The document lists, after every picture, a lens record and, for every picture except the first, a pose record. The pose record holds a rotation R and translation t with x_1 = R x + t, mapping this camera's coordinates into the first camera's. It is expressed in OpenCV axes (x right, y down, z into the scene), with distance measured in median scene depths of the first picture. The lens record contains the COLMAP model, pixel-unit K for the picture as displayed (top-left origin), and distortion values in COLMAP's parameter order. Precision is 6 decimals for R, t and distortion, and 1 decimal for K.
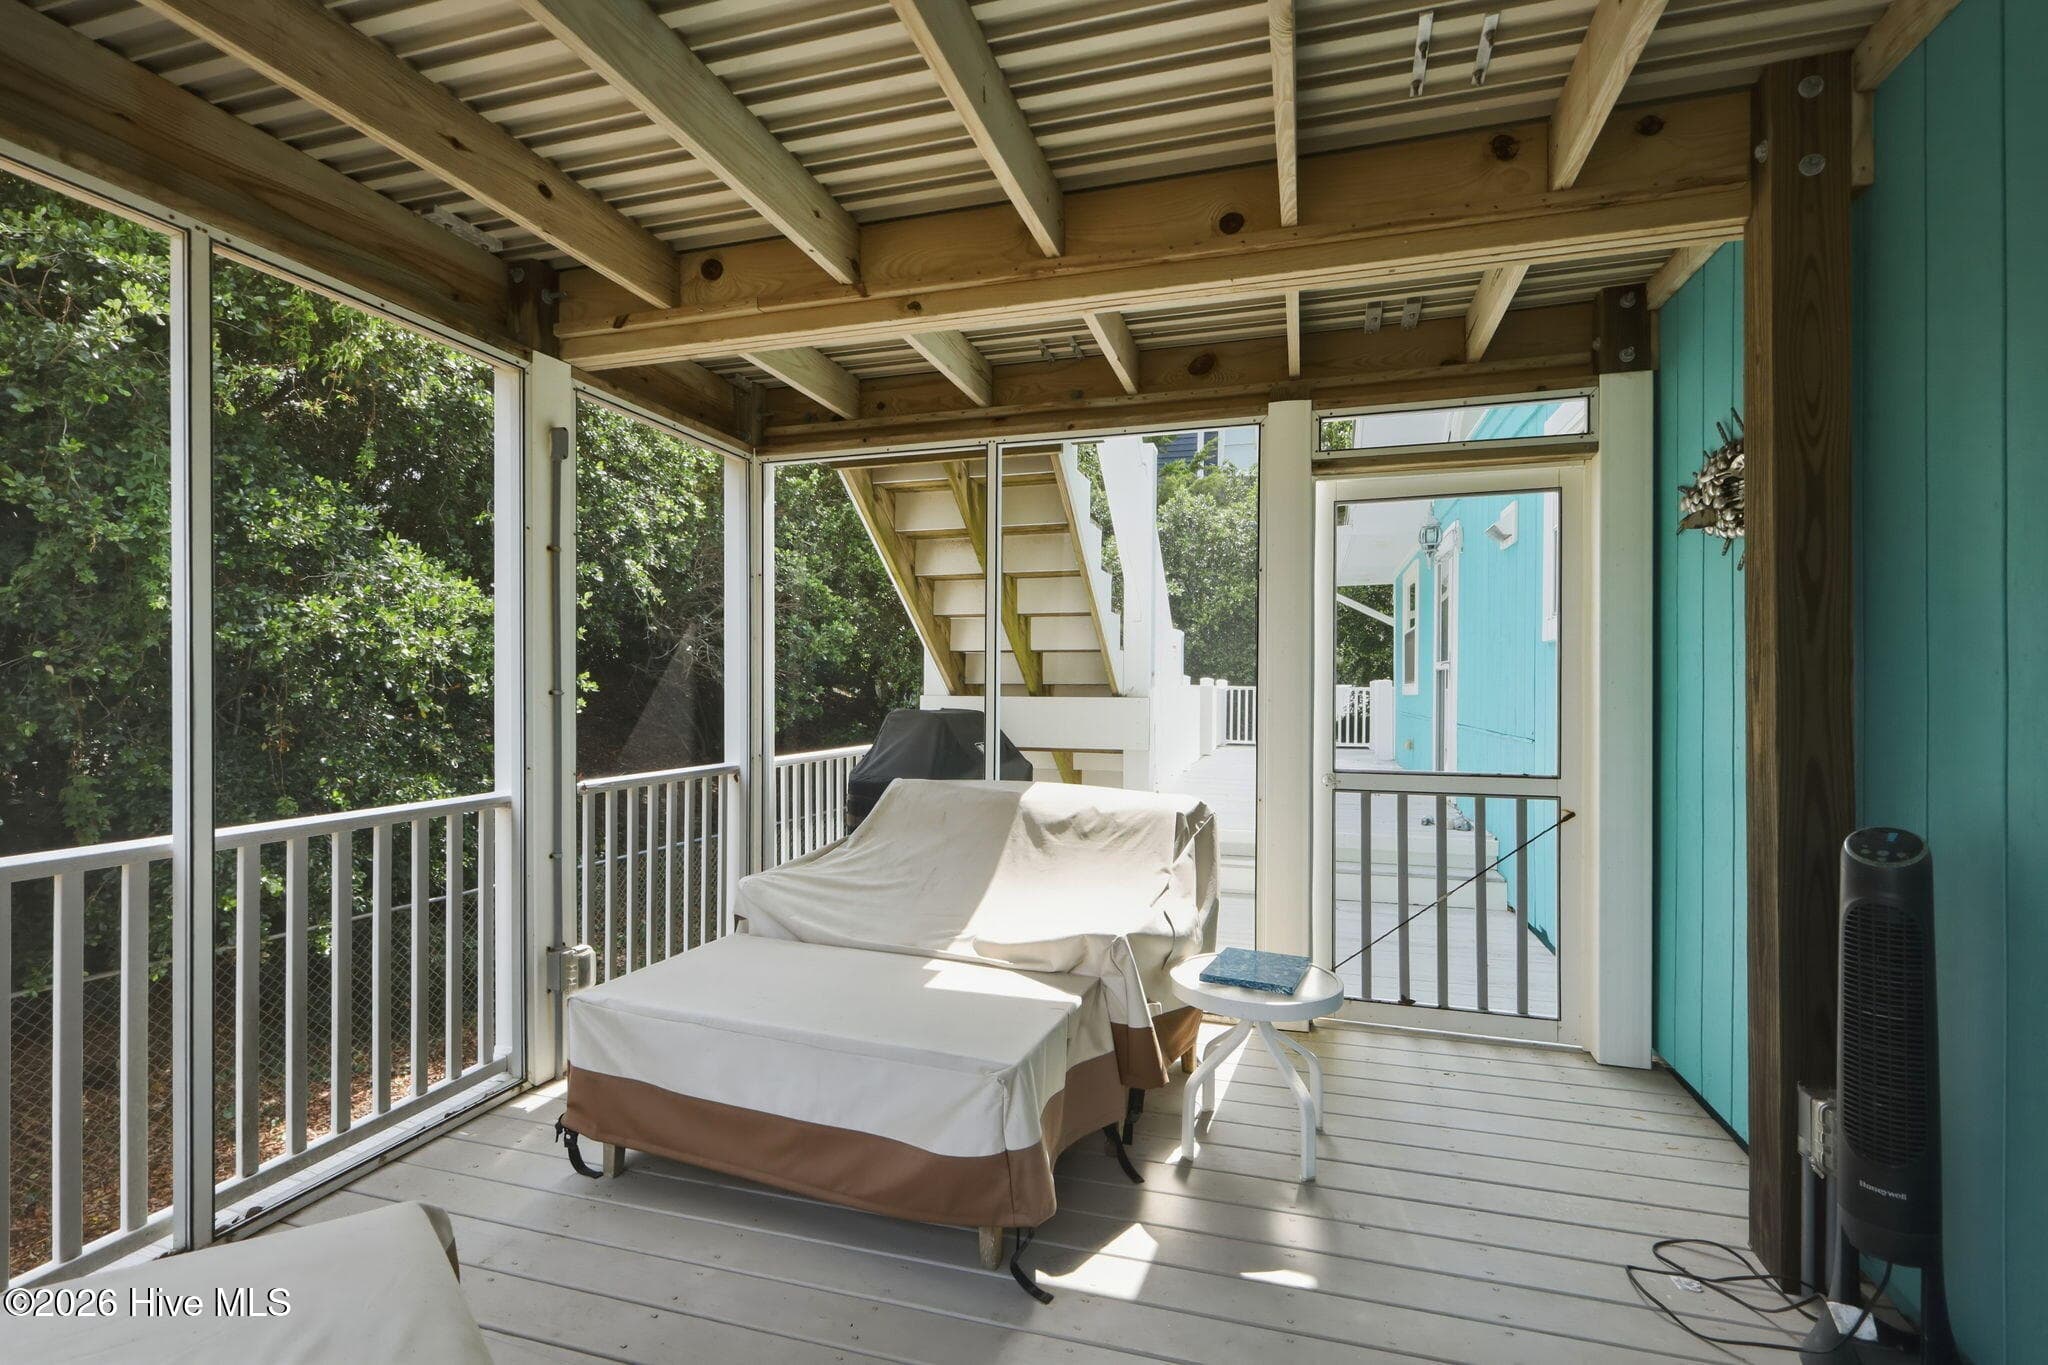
lens RADIAL K [[936.4, 0, 1035.9], [0, 936.4, 686.0], [0, 0, 1]] dist [-0.000582, 0.000039]
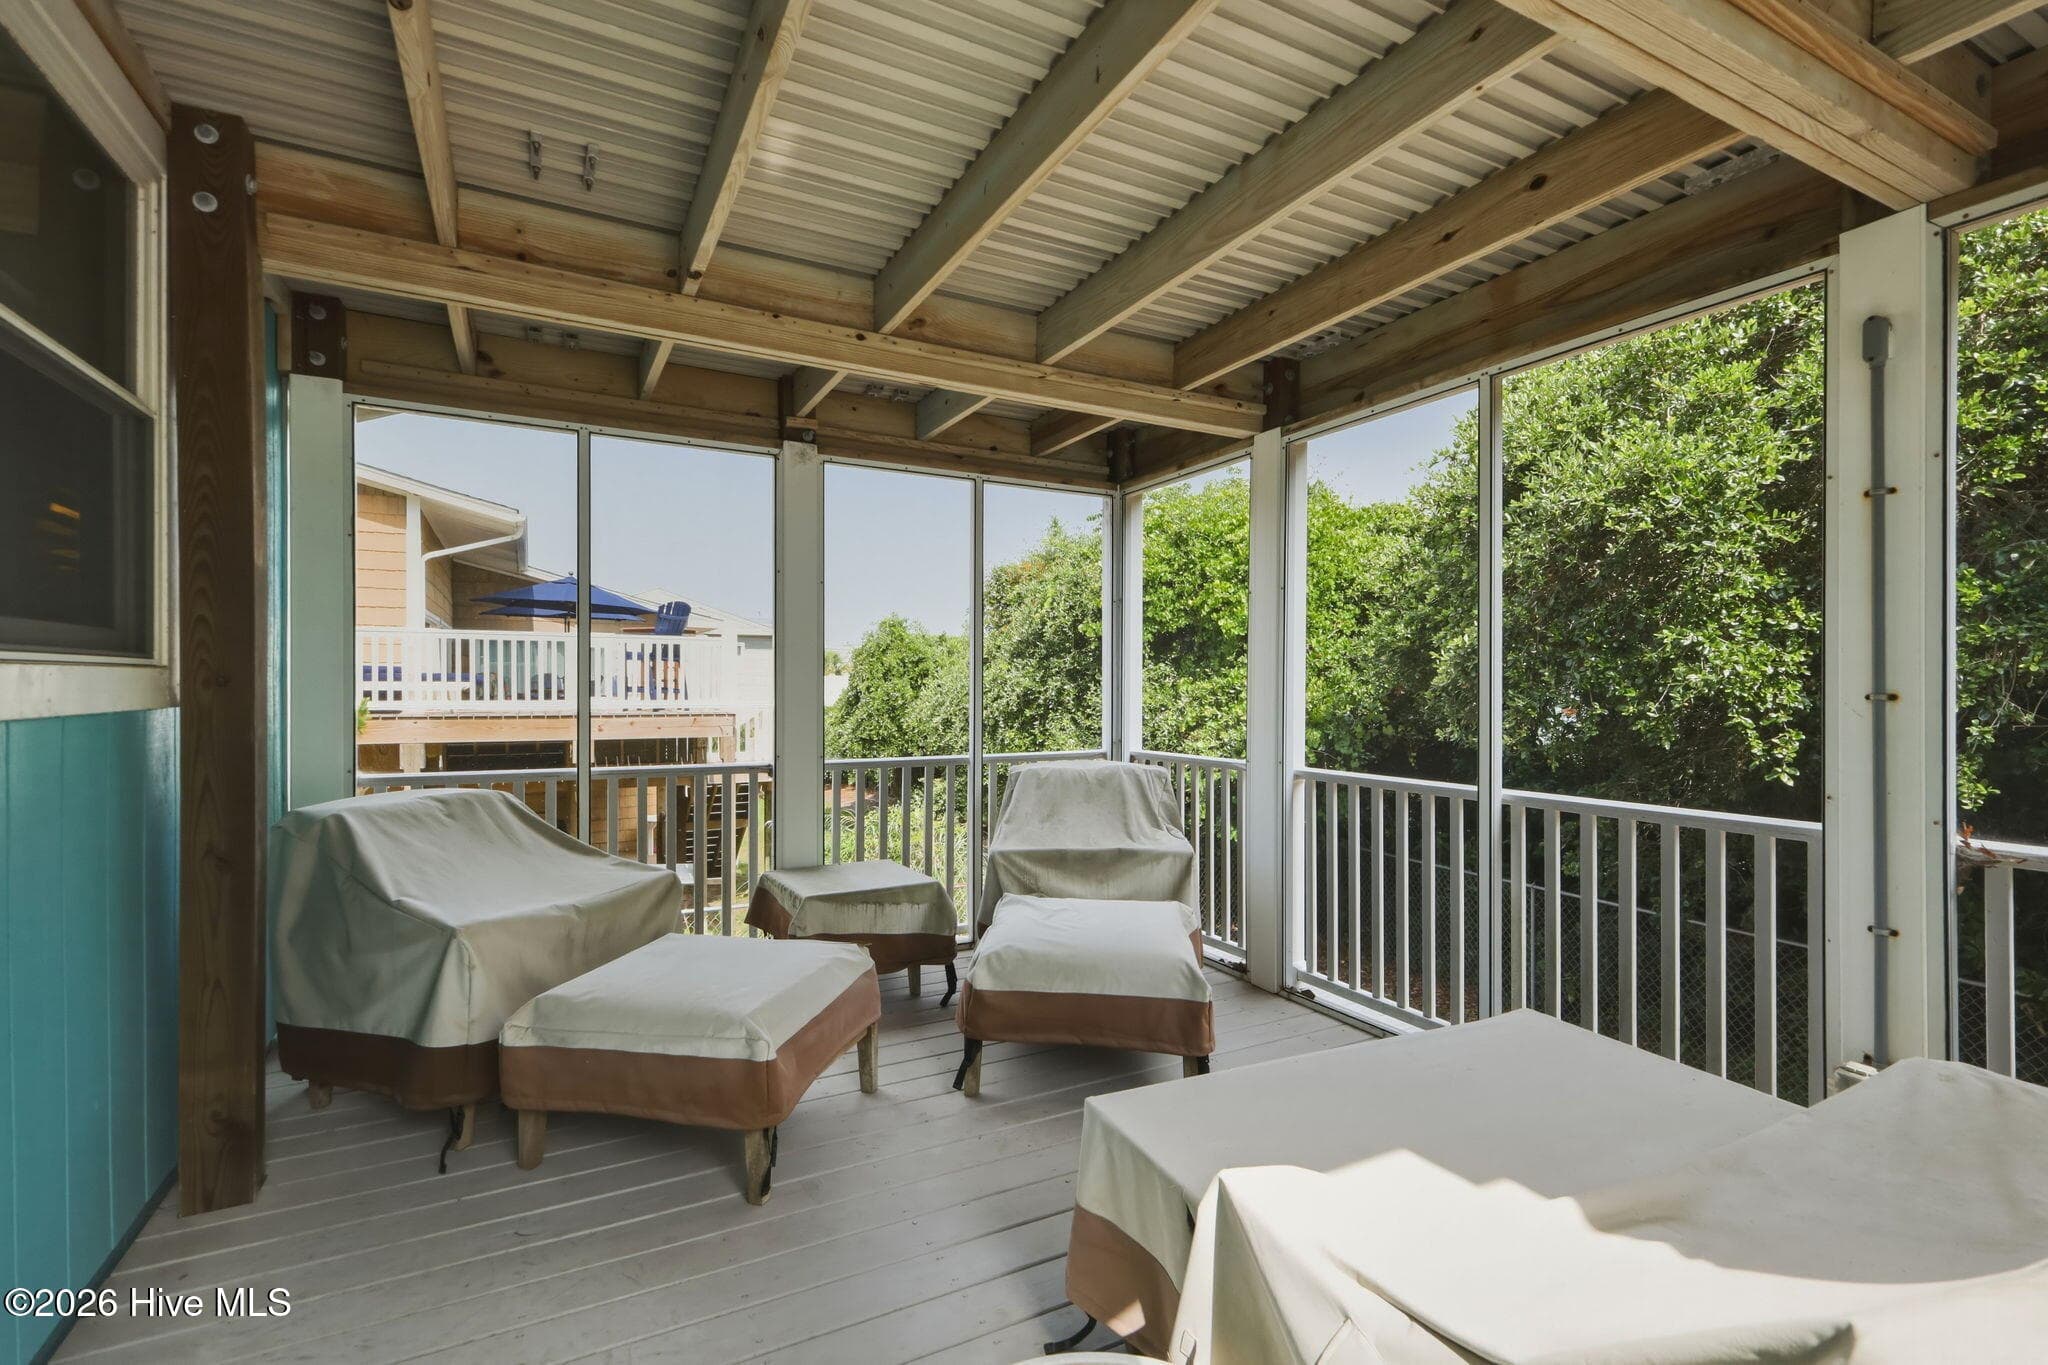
lens RADIAL K [[936.4, 0, 1035.9], [0, 936.4, 686.0], [0, 0, 1]] dist [-0.000582, 0.000039]
pose [[-0.713823, -0.000166, -0.700326, 0.496301], [0.001053, 0.999999, -0.001310, -0.000382], [0.700326, -0.001672, -0.713821, 1.225246]]
